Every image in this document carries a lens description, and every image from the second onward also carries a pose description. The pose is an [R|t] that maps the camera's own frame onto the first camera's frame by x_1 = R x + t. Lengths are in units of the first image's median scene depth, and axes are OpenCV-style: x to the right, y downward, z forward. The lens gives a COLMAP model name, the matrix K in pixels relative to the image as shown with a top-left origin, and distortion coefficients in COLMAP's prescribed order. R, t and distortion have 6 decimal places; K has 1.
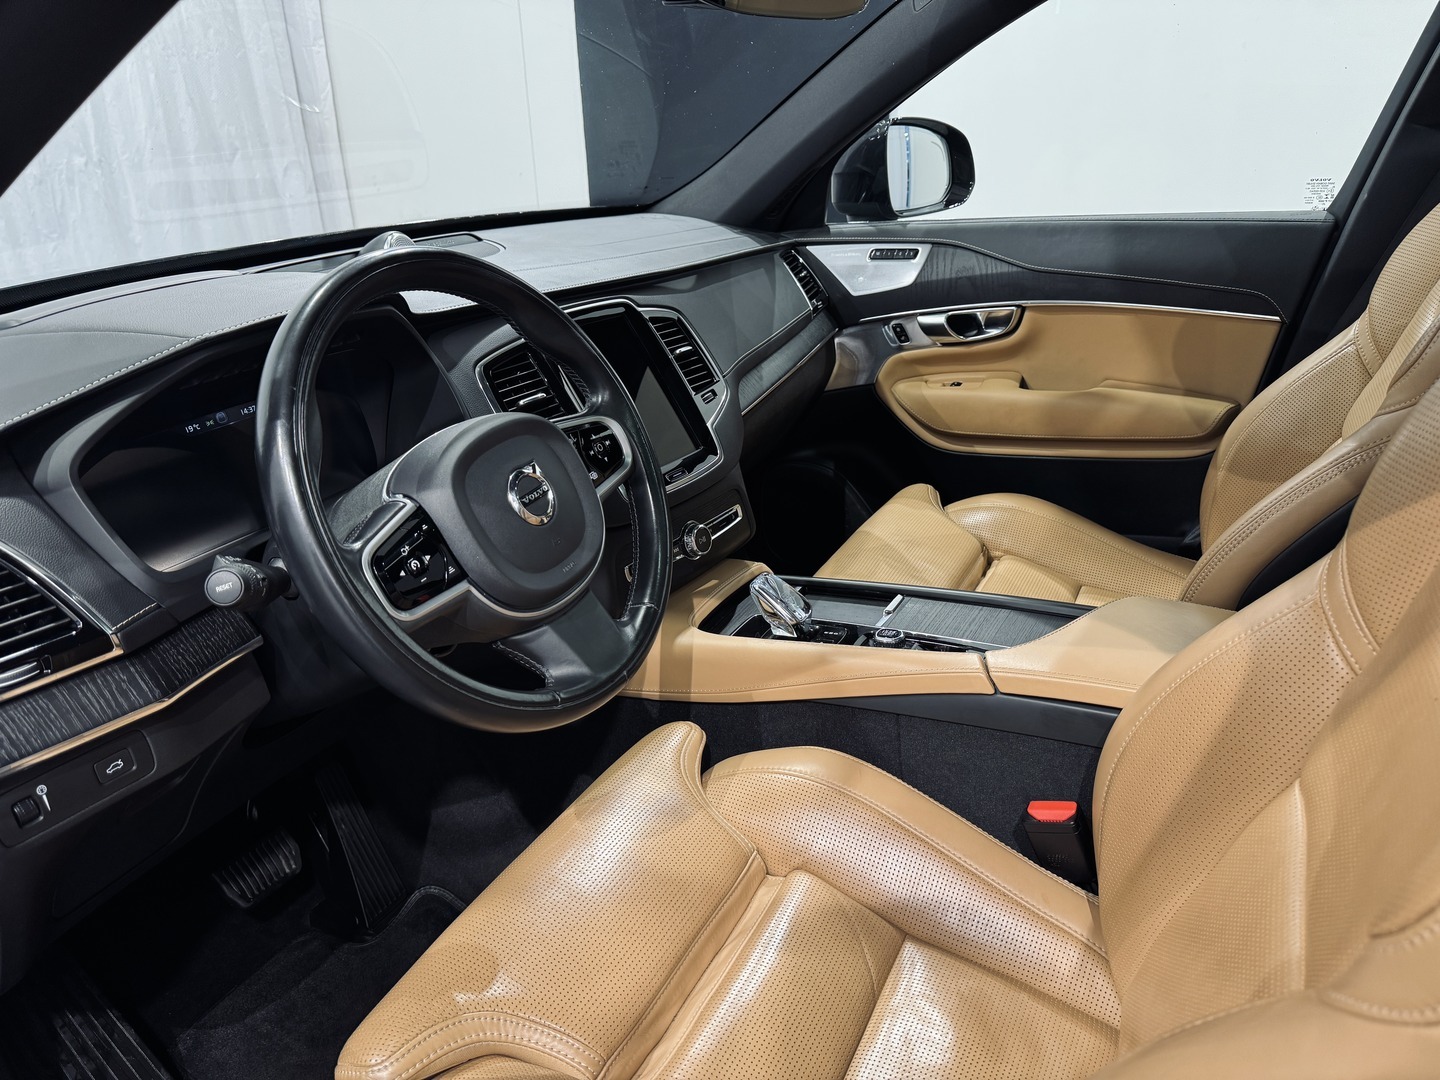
lens RADIAL K [[999.9, 0, 696.9], [0, 999.9, 542.0], [0, 0, 1]] dist [0.070276, -0.096293]
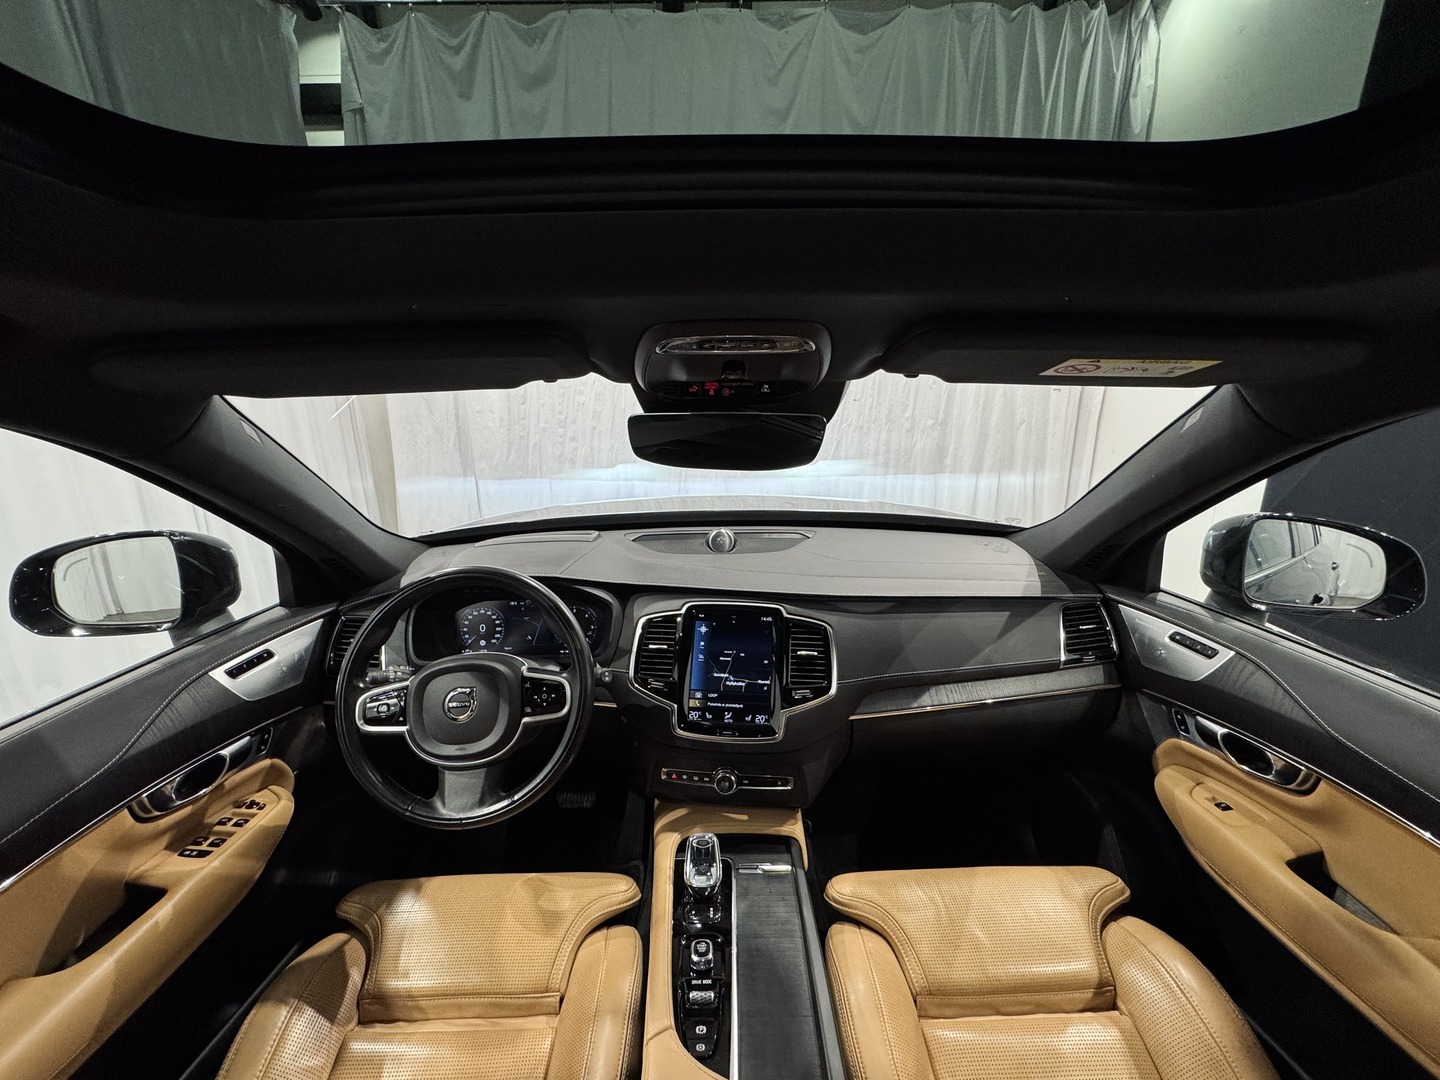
lens RADIAL K [[574.5, 0, 717.7], [0, 574.5, 537.8], [0, 0, 1]] dist [-0.000143, 0.000238]
pose [[0.501831, 0.250570, -0.827877, 0.412565], [-0.354014, 0.932784, 0.067730, -0.266472], [0.789202, 0.259091, 0.556806, 0.315988]]
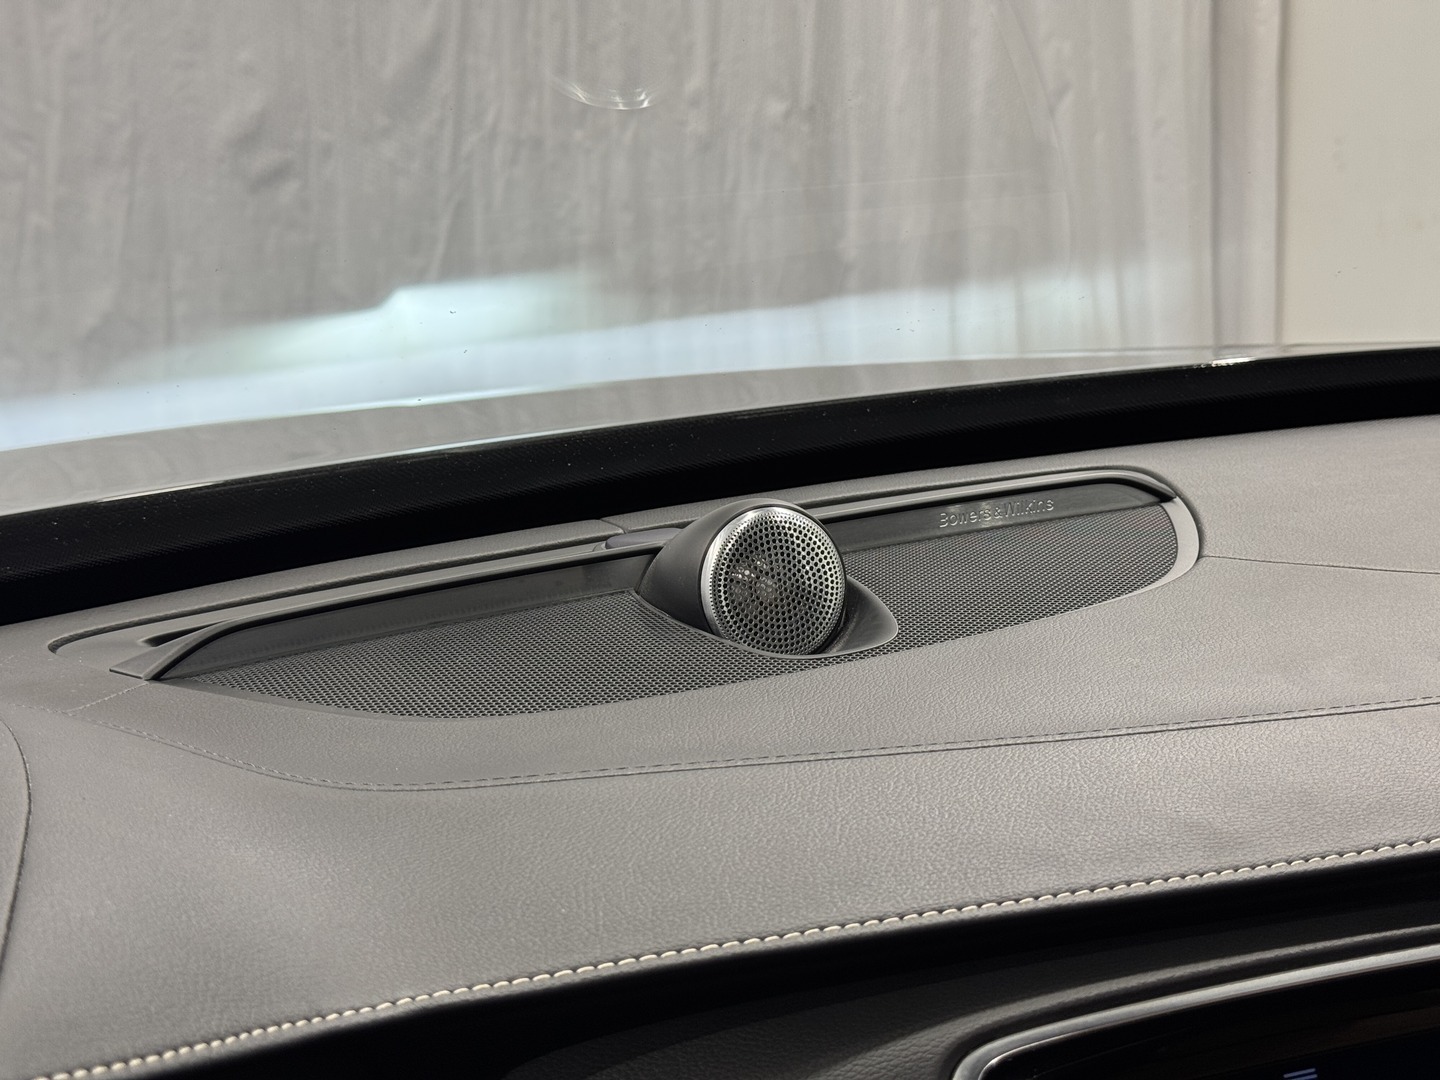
lens RADIAL K [[1968.3, 0, 720.0], [0, 1968.3, 540.0], [0, 0, 1]] dist [0.235487, -0.804398]
pose [[0.831294, 0.123430, -0.541955, 0.003235], [-0.201796, 0.975524, -0.087357, -0.183266], [0.517908, 0.181984, 0.835855, 0.390490]]
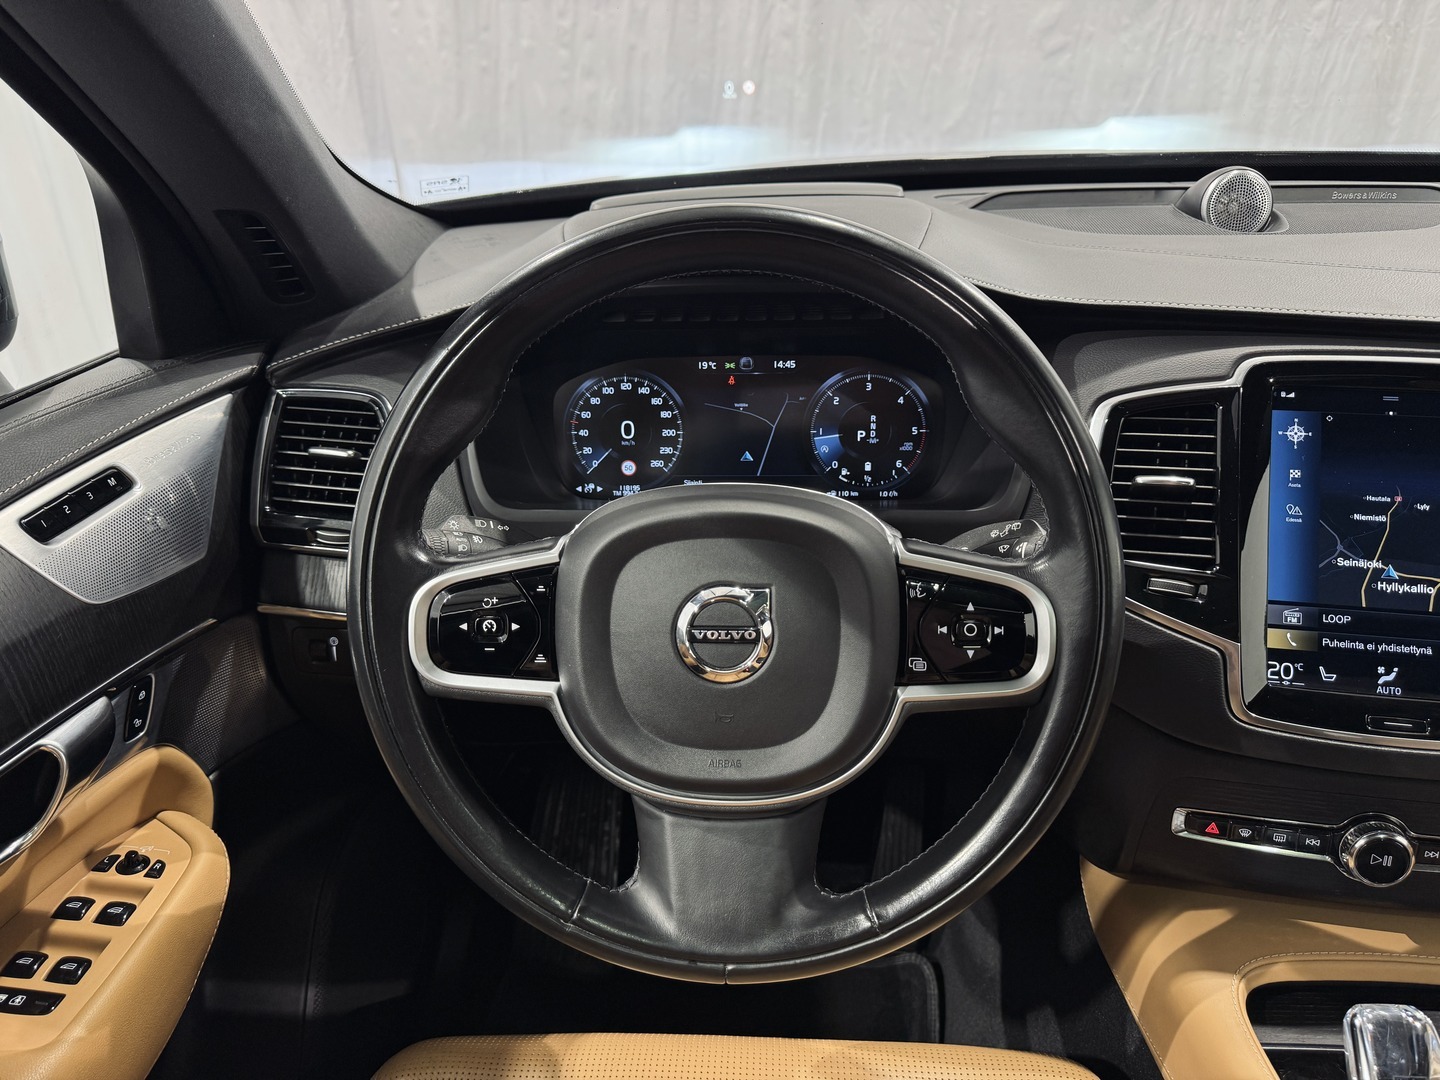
lens RADIAL K [[999.9, 0, 696.9], [0, 999.9, 542.0], [0, 0, 1]] dist [0.070276, -0.096293]
pose [[0.435746, 0.436361, -0.787219, 0.129960], [-0.352253, 0.887534, 0.296986, -0.122265], [0.828278, 0.147890, 0.540449, 0.289903]]
